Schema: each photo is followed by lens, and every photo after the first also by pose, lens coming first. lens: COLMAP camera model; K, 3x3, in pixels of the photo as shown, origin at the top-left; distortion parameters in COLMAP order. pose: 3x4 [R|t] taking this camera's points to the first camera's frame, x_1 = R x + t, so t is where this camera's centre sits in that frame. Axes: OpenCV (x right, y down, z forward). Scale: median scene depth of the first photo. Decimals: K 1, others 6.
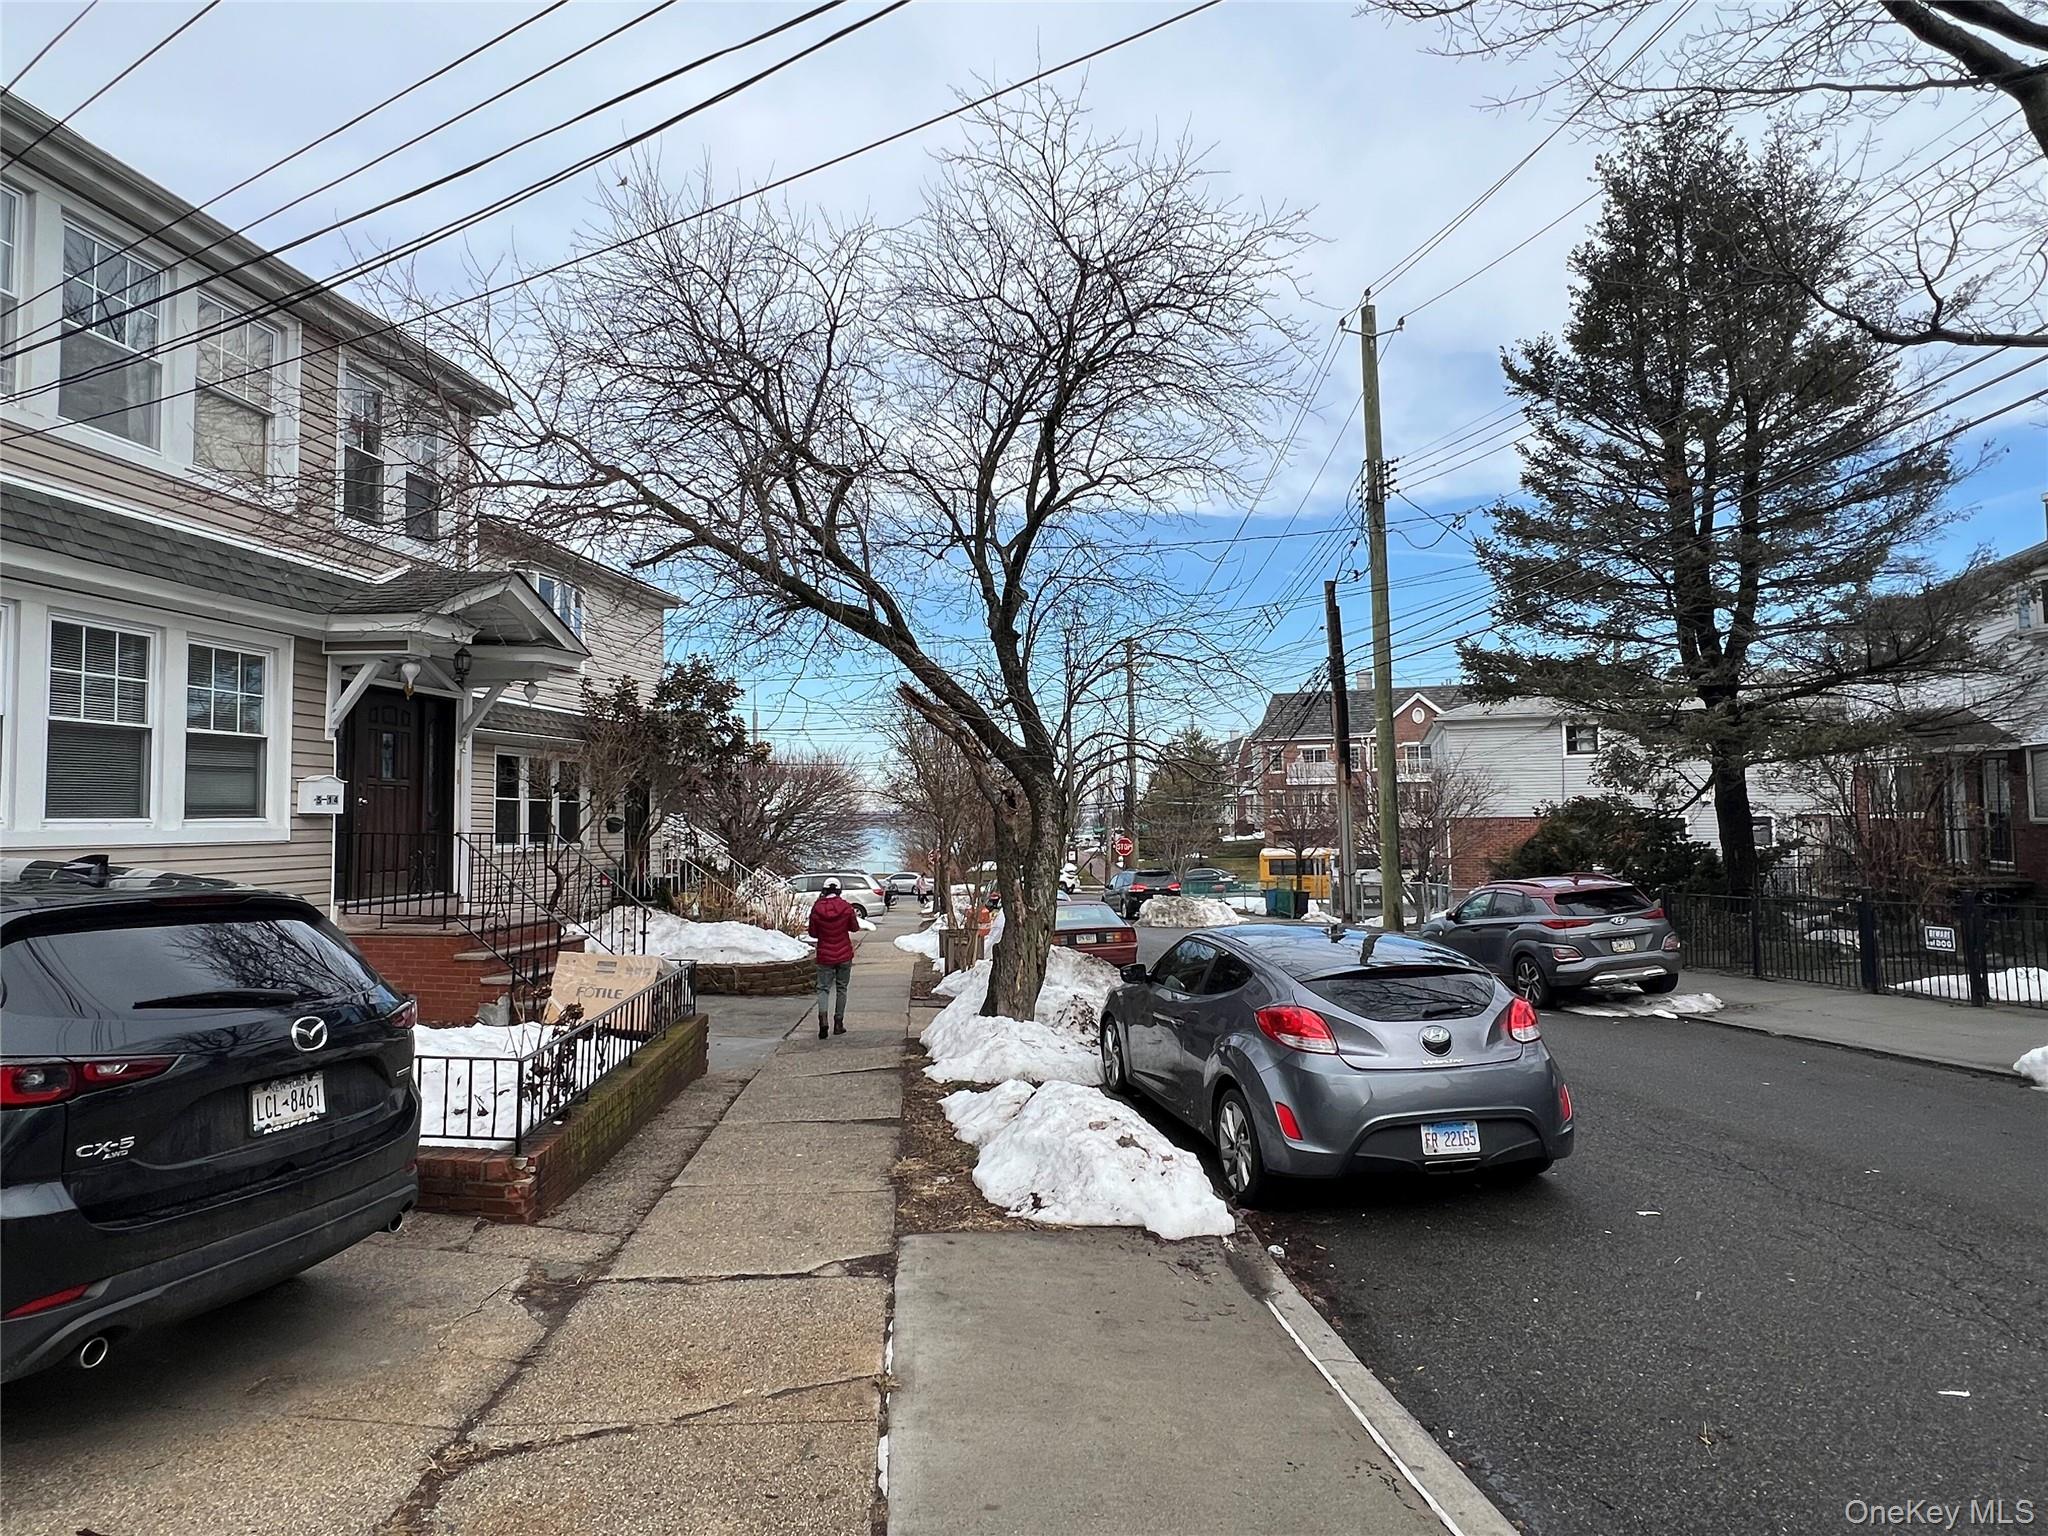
lens RADIAL K [[1103.2, 0, 1021.9], [0, 1103.2, 765.0], [0, 0, 1]] dist [0.001455, -0.000809]
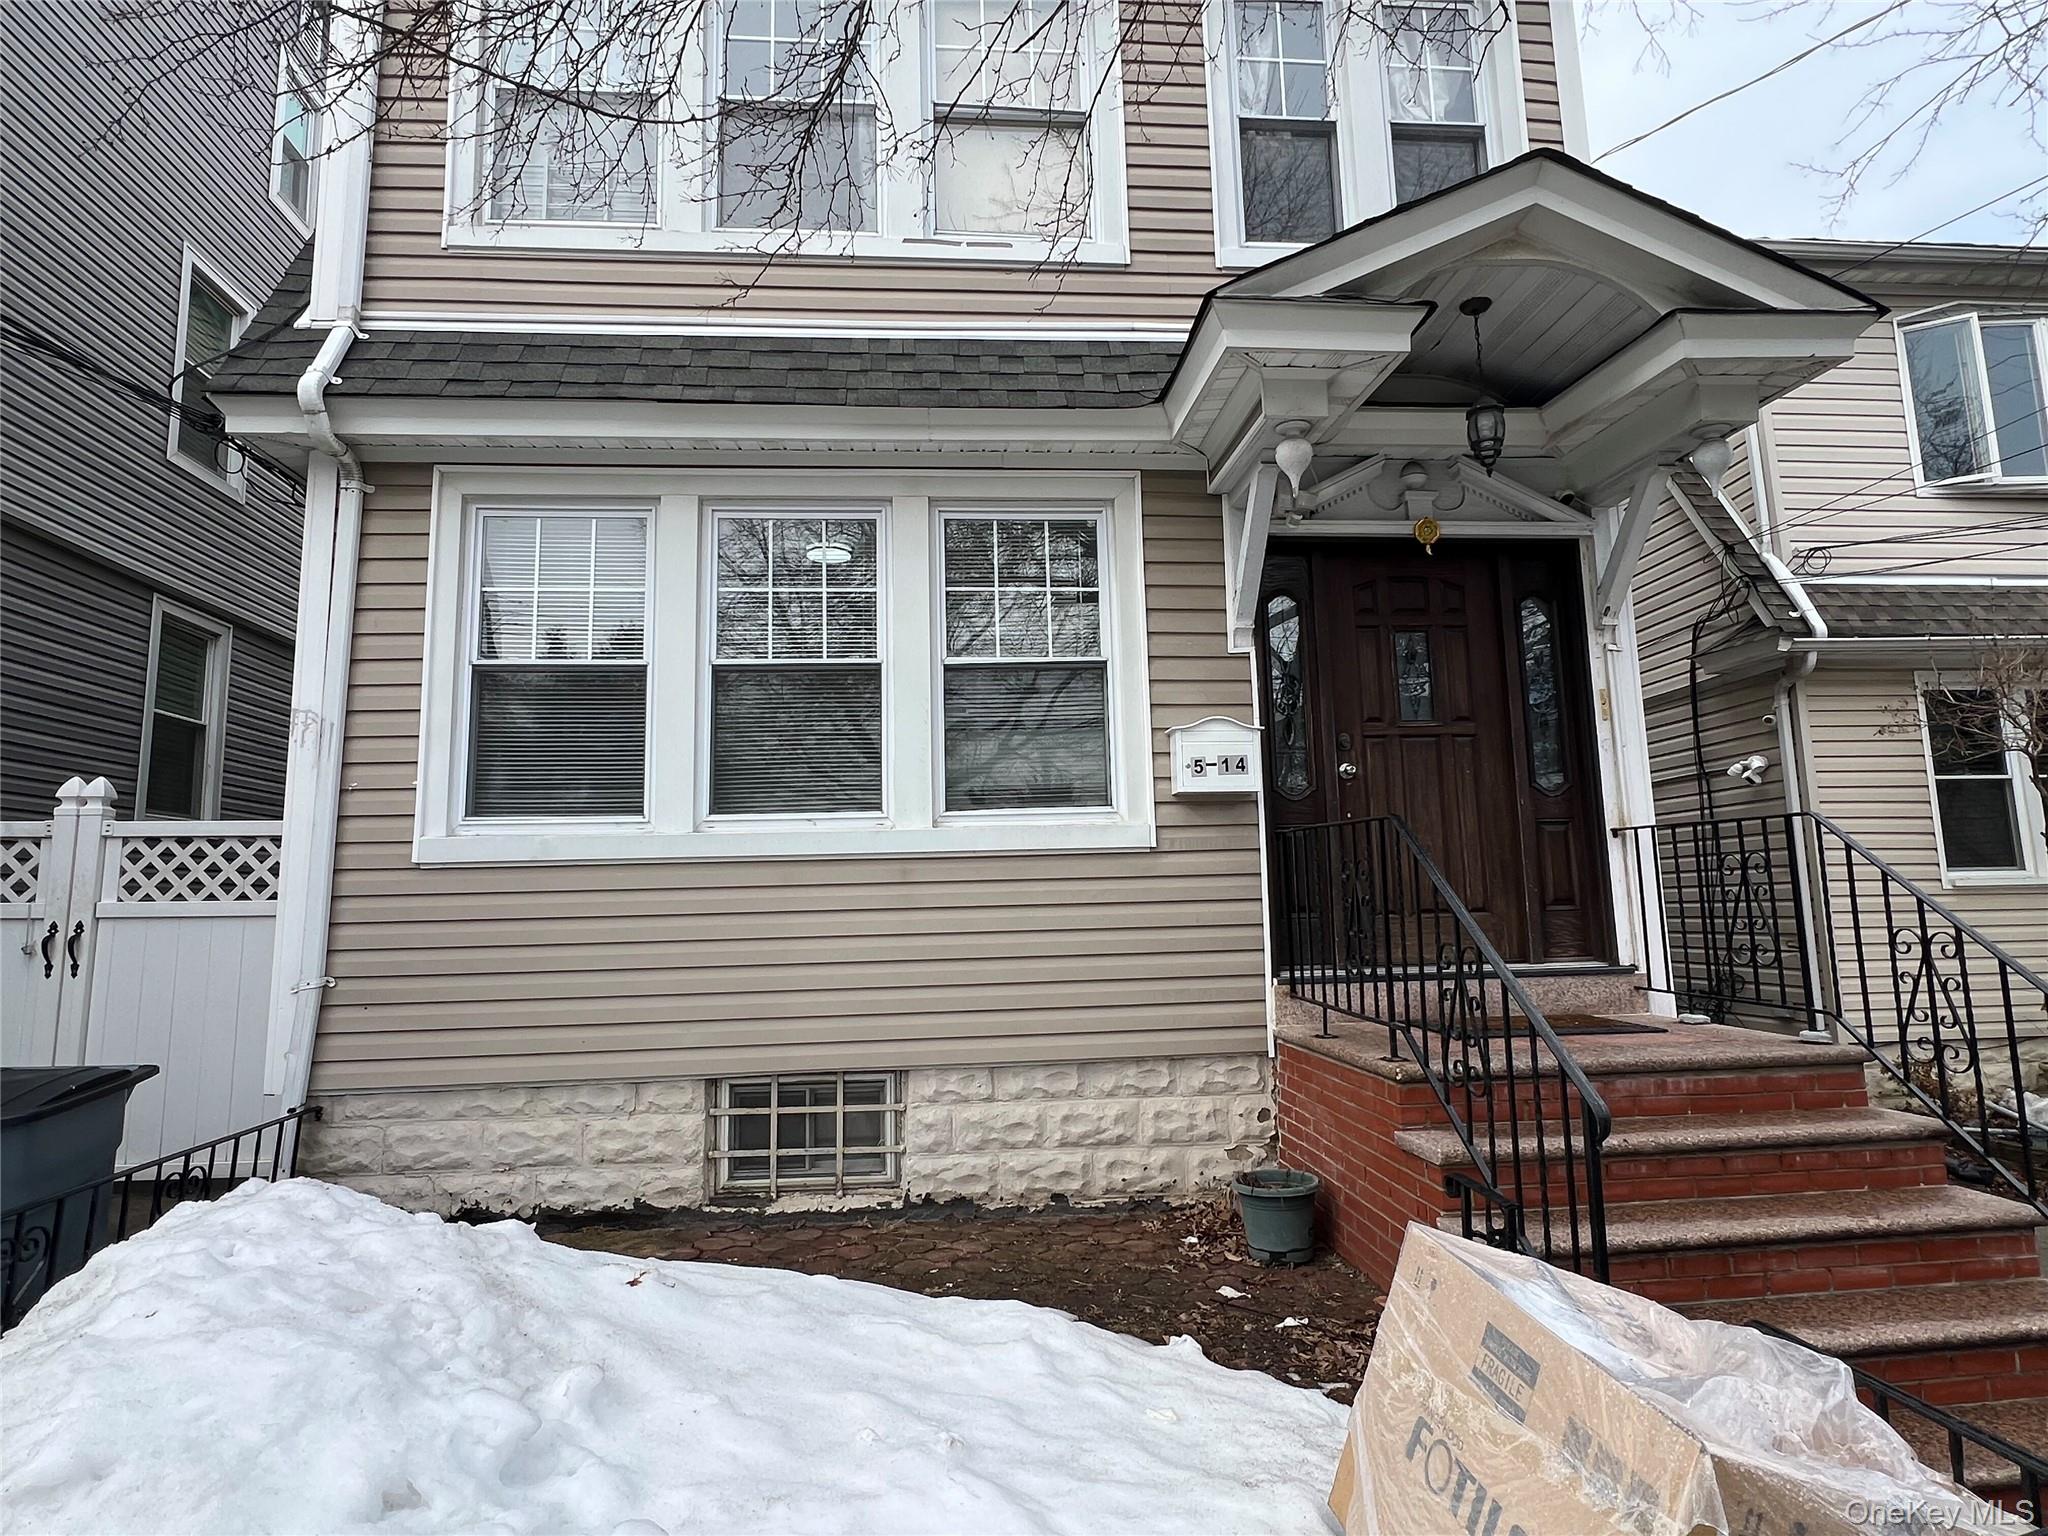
lens RADIAL K [[1103.2, 0, 1013.0], [0, 1103.2, 759.9], [0, 0, 1]] dist [0.001455, -0.000809]
pose [[0.253420, -0.121567, -0.959687, -0.172755], [0.073549, 0.991622, -0.106191, 0.077518], [0.964556, -0.043673, 0.260238, 0.796601]]
